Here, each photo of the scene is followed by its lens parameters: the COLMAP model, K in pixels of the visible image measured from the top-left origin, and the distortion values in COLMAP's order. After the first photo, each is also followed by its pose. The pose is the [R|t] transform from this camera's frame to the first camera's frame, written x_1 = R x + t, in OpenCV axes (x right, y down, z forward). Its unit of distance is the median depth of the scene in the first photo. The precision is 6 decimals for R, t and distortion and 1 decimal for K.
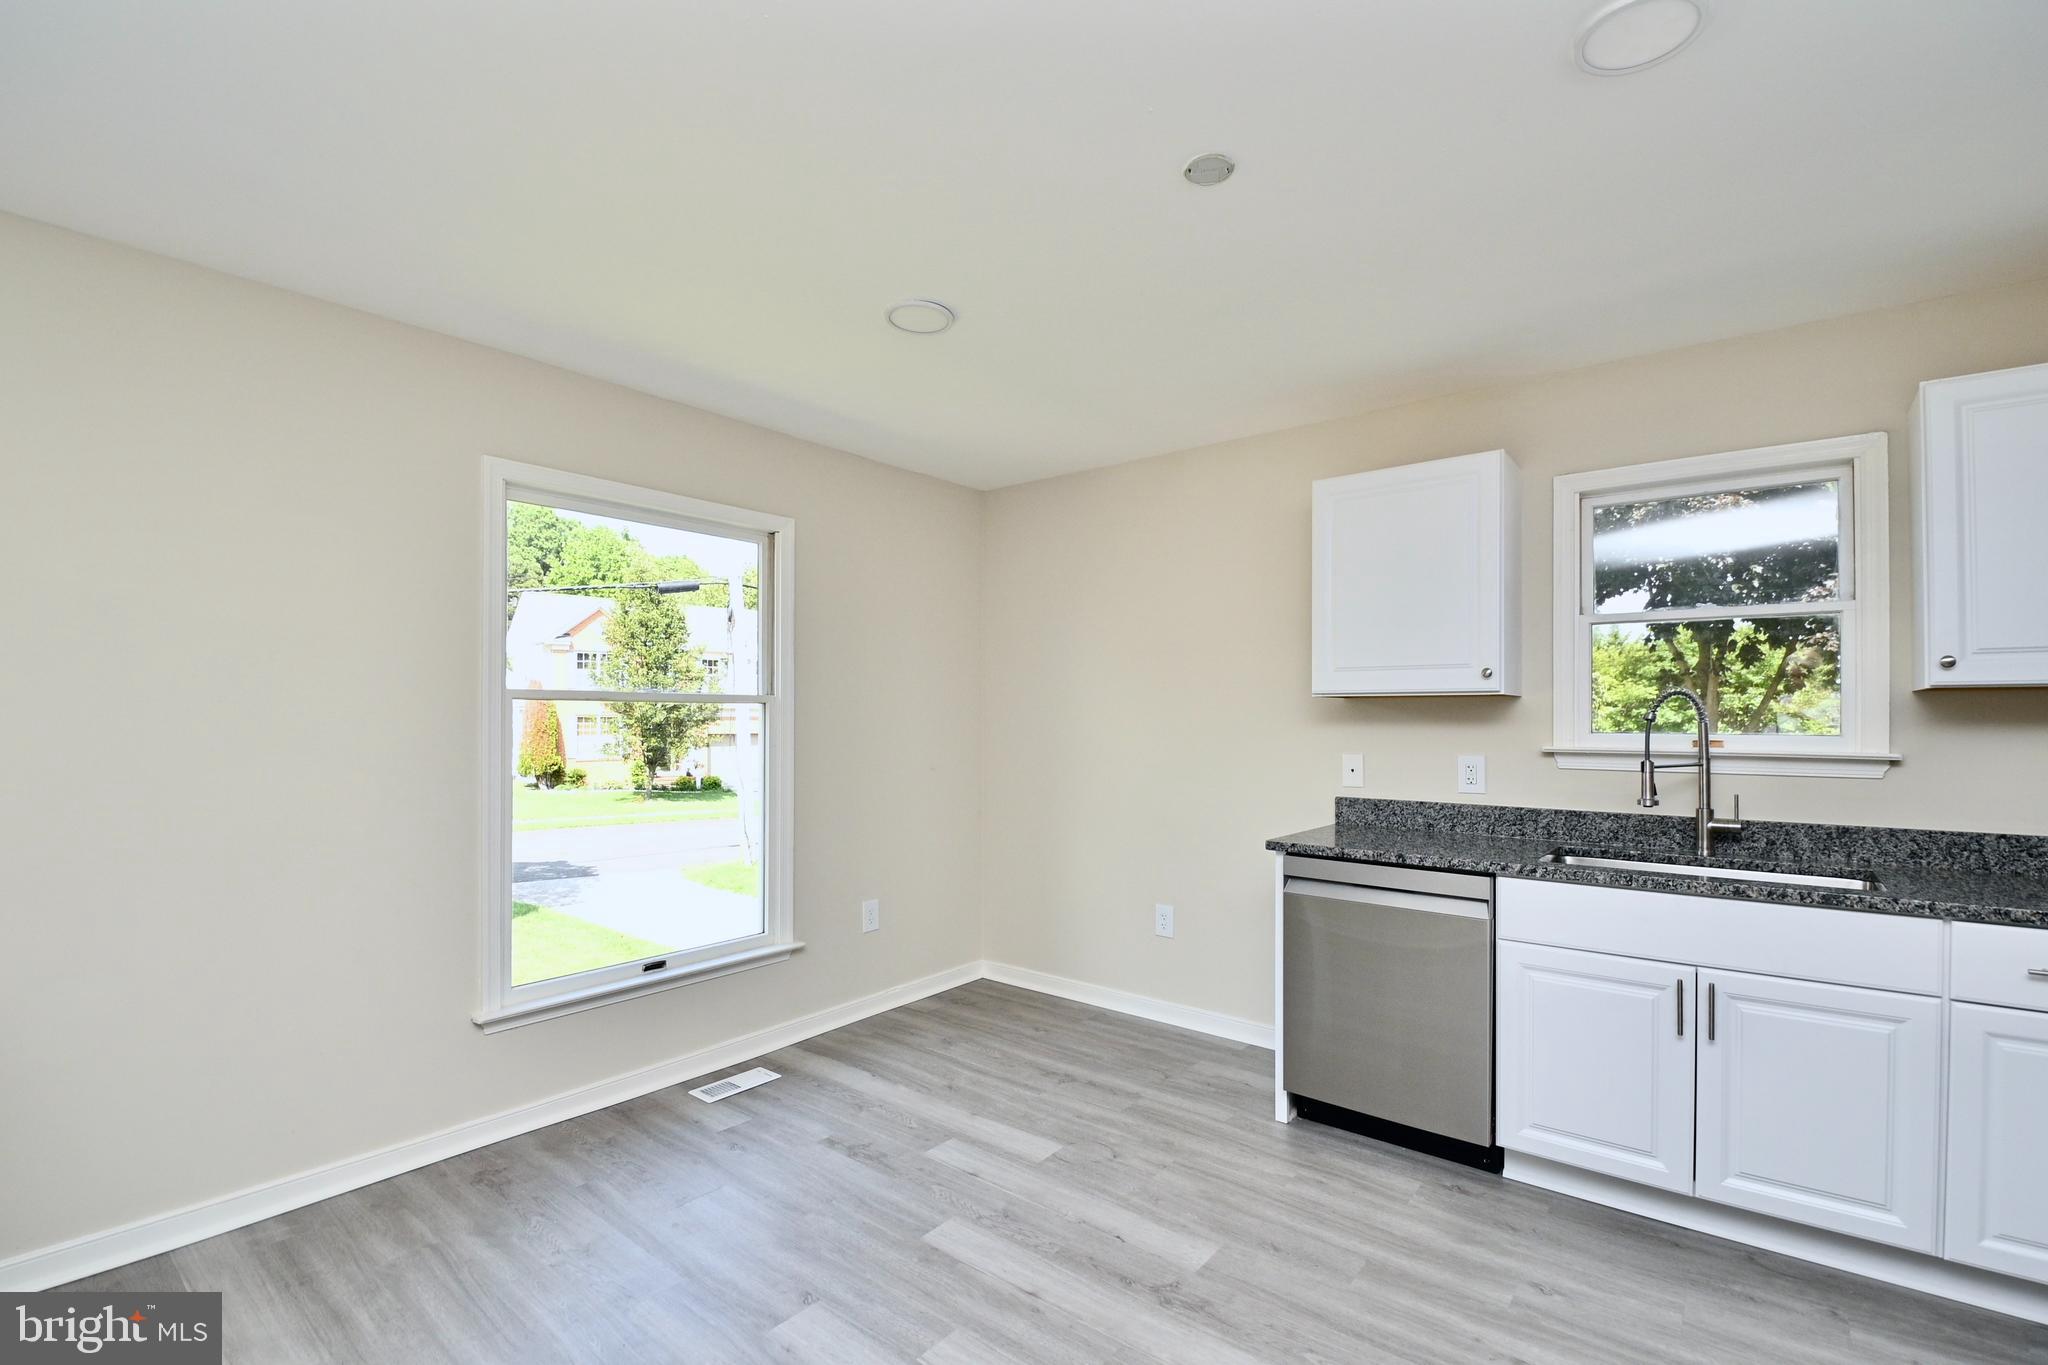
lens RADIAL K [[901.1, 0, 1036.2], [0, 901.1, 712.3], [0, 0, 1]] dist [0.008666, -0.017173]
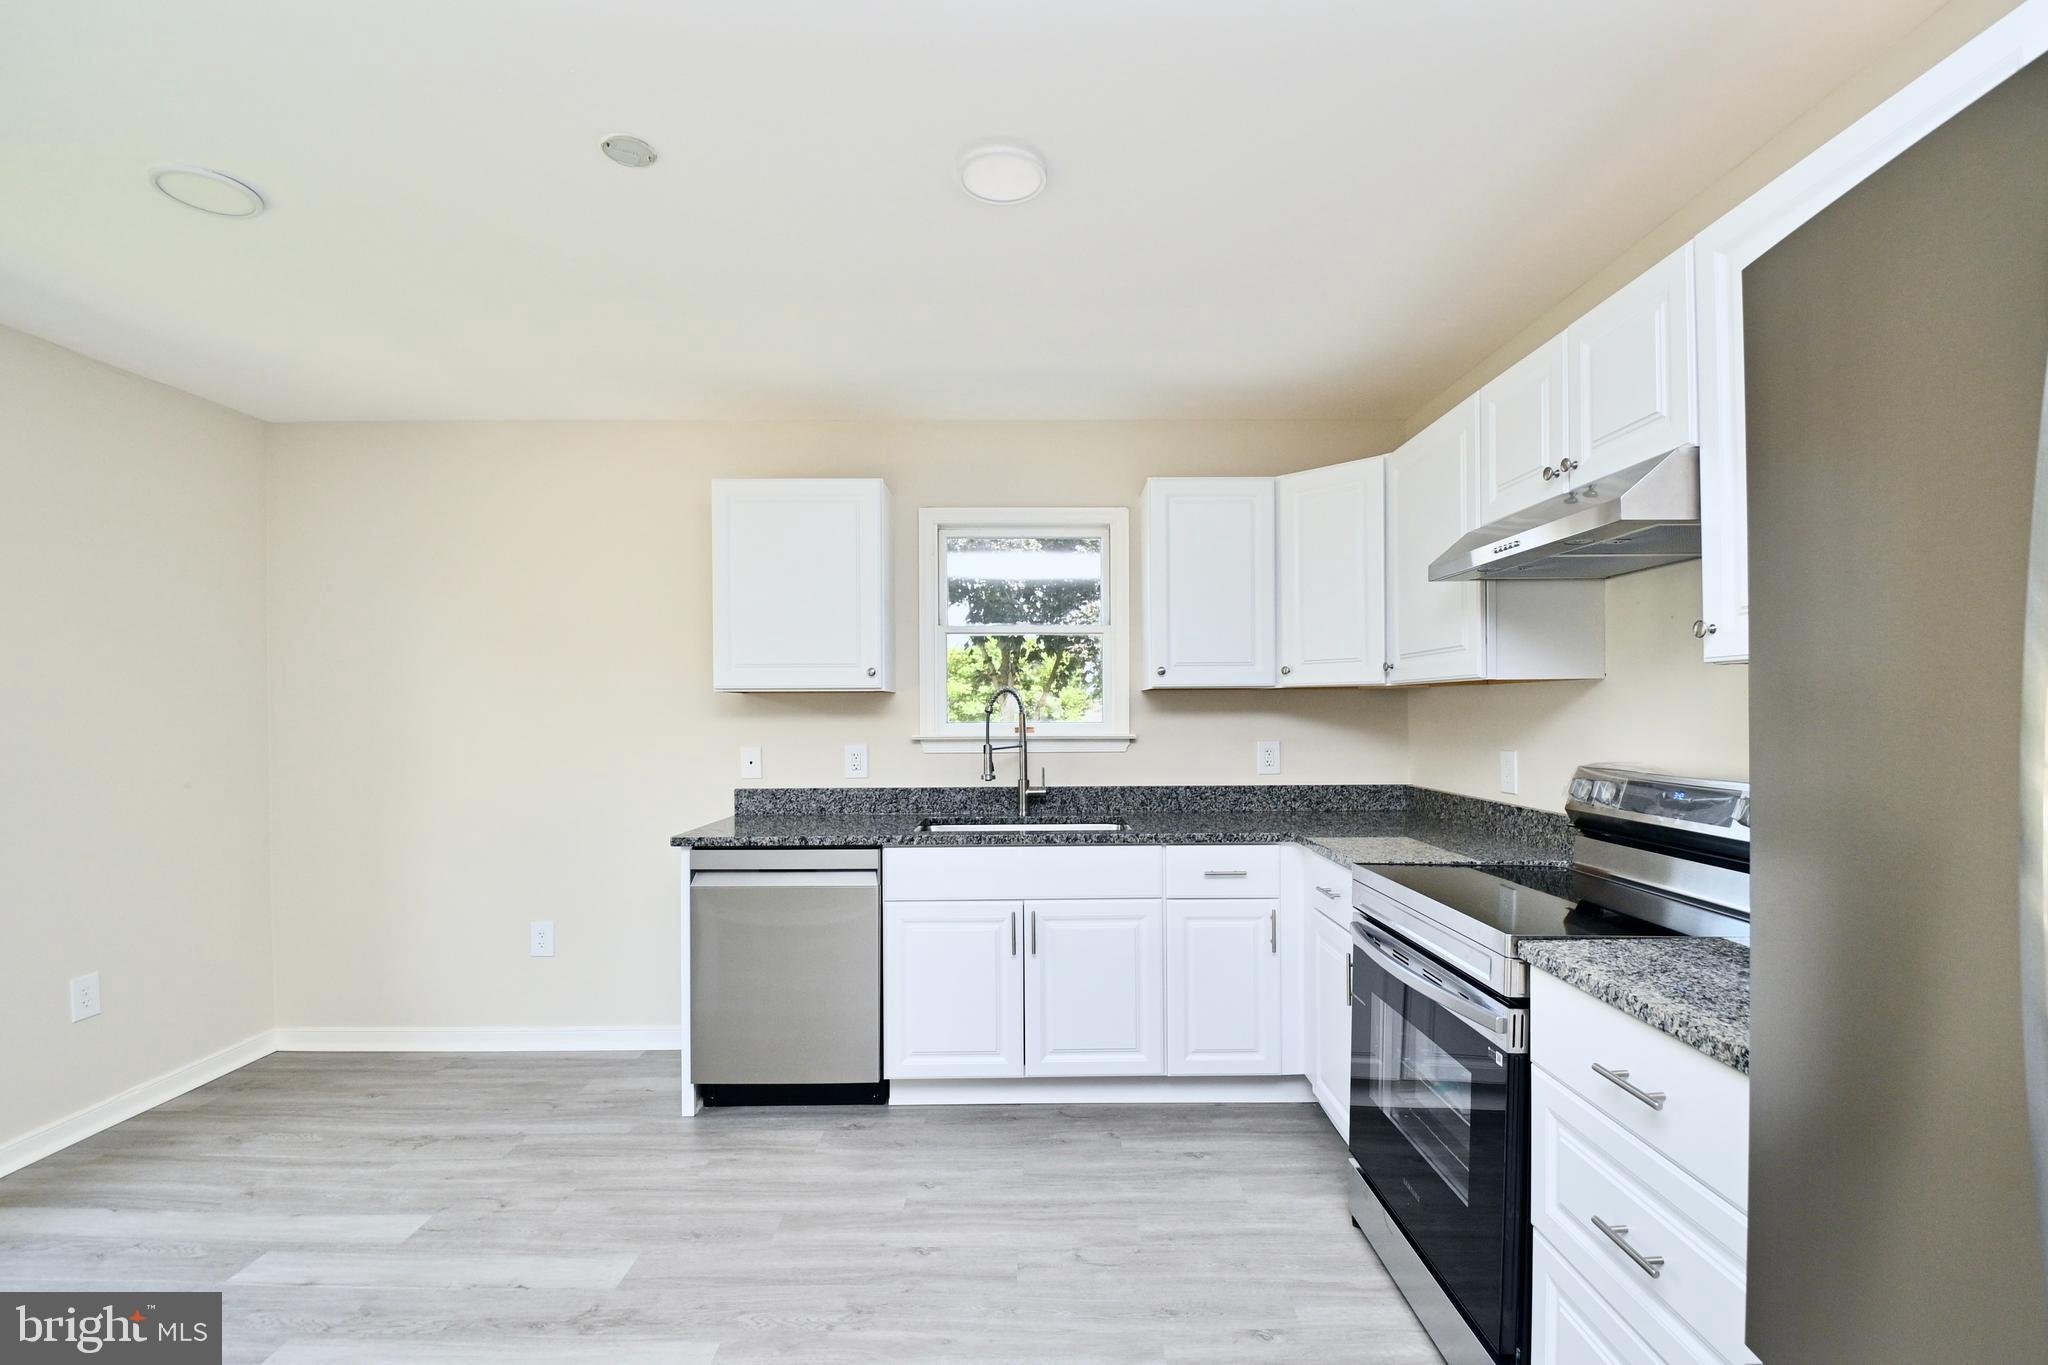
lens RADIAL K [[901.1, 0, 1041.7], [0, 901.1, 712.0], [0, 0, 1]] dist [0.008666, -0.017173]
pose [[0.776669, -0.008521, 0.629852, -0.057898], [0.004689, 0.999959, 0.007746, -0.000827], [-0.629892, -0.003063, 0.776677, -0.027358]]
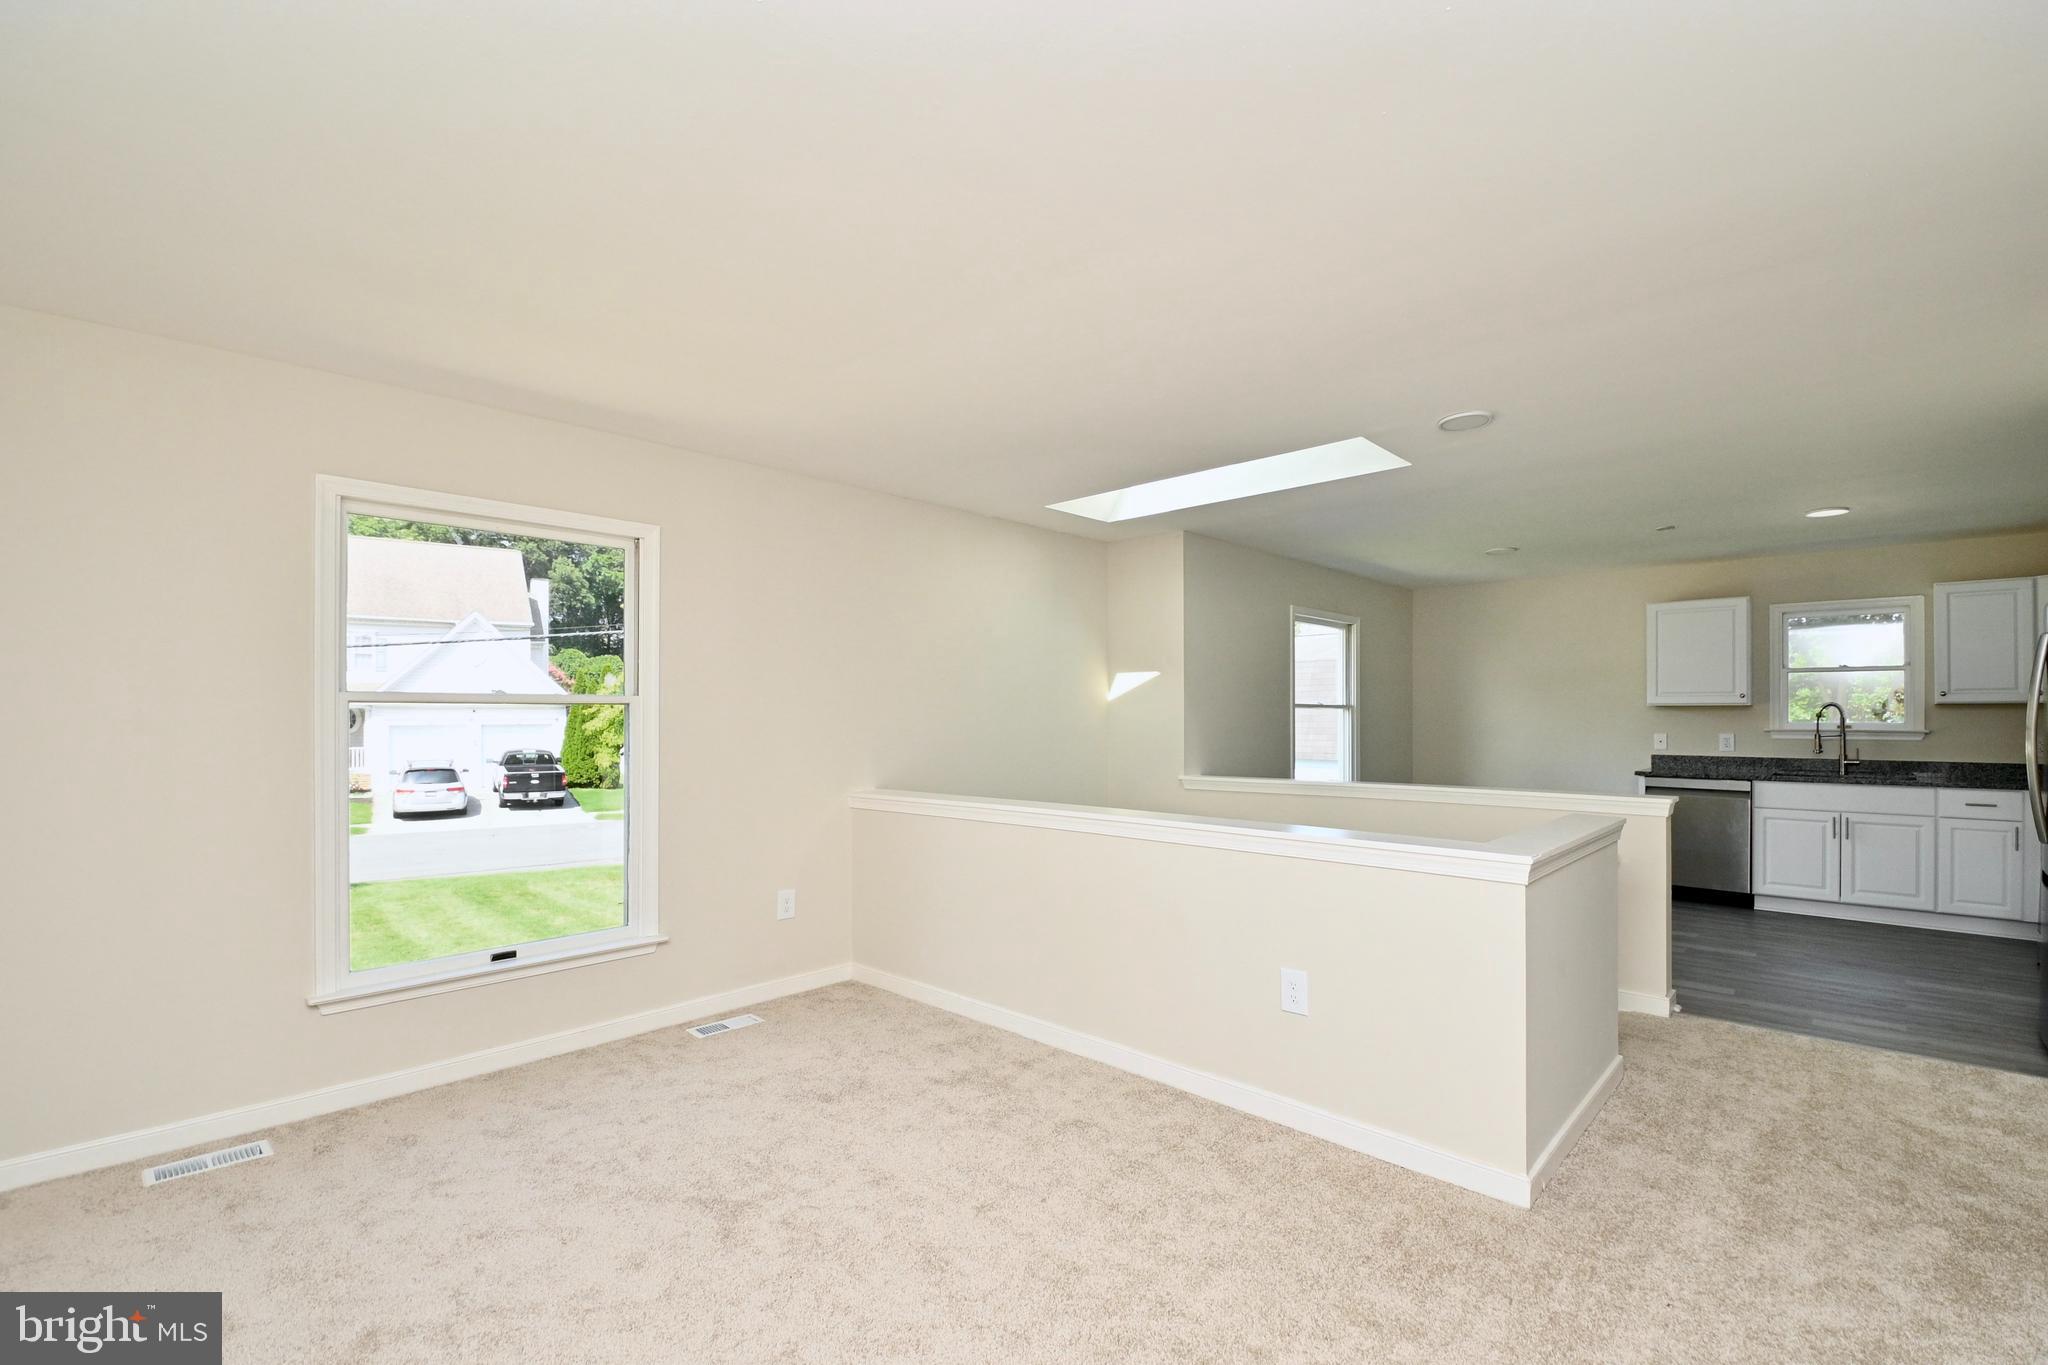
lens RADIAL K [[901.1, 0, 1047.7], [0, 901.1, 709.6], [0, 0, 1]] dist [0.008666, -0.017173]
pose [[0.996609, 0.000180, -0.082288, -1.131995], [-0.000566, 0.999989, -0.004673, 0.002510], [0.082286, 0.004704, 0.996598, -1.502394]]
